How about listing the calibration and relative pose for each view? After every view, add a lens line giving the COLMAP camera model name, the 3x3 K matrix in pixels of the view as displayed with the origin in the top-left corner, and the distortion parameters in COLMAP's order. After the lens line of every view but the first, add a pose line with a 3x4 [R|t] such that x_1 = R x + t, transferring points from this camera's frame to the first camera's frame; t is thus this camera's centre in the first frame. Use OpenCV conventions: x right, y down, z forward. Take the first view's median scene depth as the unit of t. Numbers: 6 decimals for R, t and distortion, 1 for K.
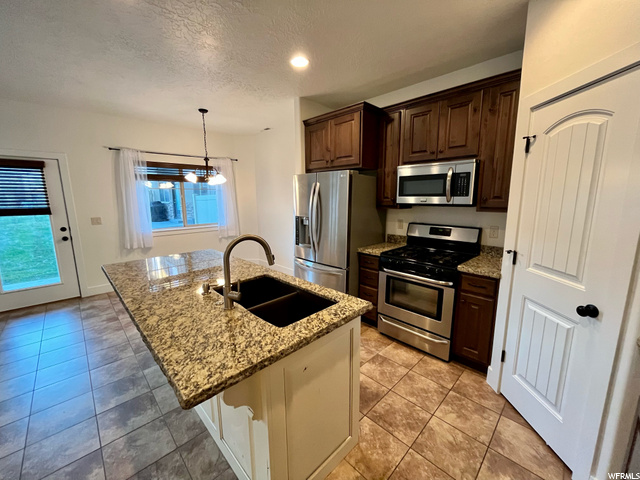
lens RADIAL K [[258.3, 0, 321.8], [0, 258.3, 240.2], [0, 0, 1]] dist [-0.002204, -0.000141]
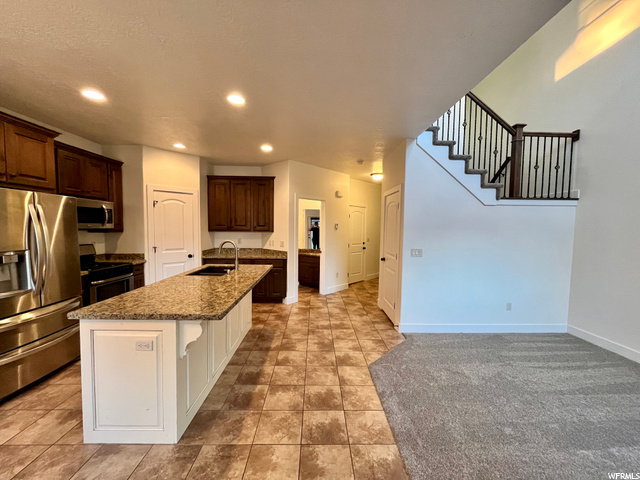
lens RADIAL K [[258.3, 0, 321.8], [0, 258.3, 240.2], [0, 0, 1]] dist [-0.002204, -0.000141]
pose [[-0.731131, -0.041522, 0.680972, -1.512328], [0.104869, 0.979444, 0.172315, -0.203026], [-0.674128, 0.197398, -0.711748, 1.253953]]
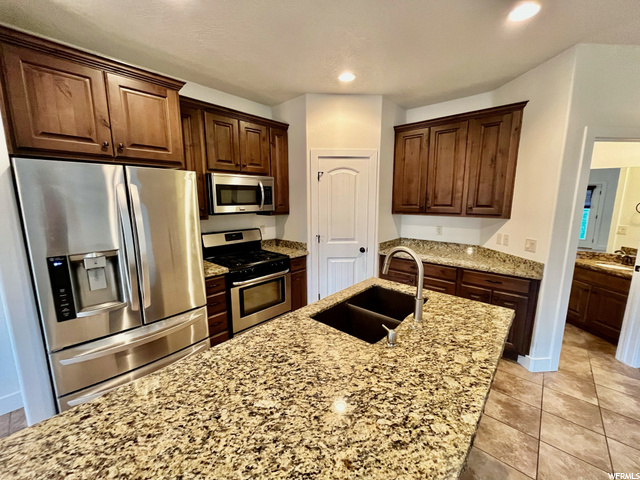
lens RADIAL K [[258.3, 0, 321.8], [0, 258.3, 240.2], [0, 0, 1]] dist [-0.002204, -0.000141]
pose [[-0.063321, -0.157451, 0.985495, -0.763000], [0.167632, 0.971768, 0.166029, -0.164218], [-0.983814, 0.175714, -0.035140, 0.800307]]
